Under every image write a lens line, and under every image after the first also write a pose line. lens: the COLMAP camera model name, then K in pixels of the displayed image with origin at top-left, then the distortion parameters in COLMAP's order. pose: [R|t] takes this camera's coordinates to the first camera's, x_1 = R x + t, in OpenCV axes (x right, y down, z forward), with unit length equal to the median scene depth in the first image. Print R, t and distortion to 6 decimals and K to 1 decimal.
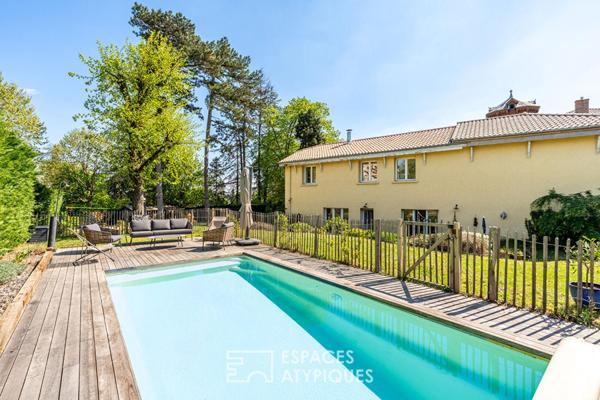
lens RADIAL K [[261.7, 0, 299.9], [0, 261.7, 201.6], [0, 0, 1]] dist [0.003085, -0.000220]
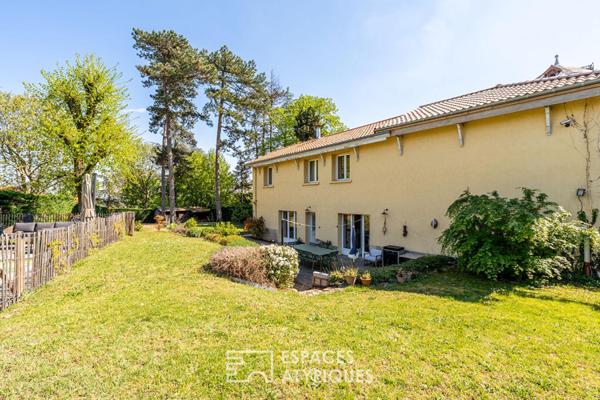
lens RADIAL K [[261.7, 0, 300.6], [0, 261.7, 200.8], [0, 0, 1]] dist [0.003085, -0.000220]
pose [[0.965085, -0.004770, -0.261894, 0.417861], [0.004105, 0.999987, -0.003085, -0.008917], [0.261905, 0.001903, 0.965092, 0.112391]]
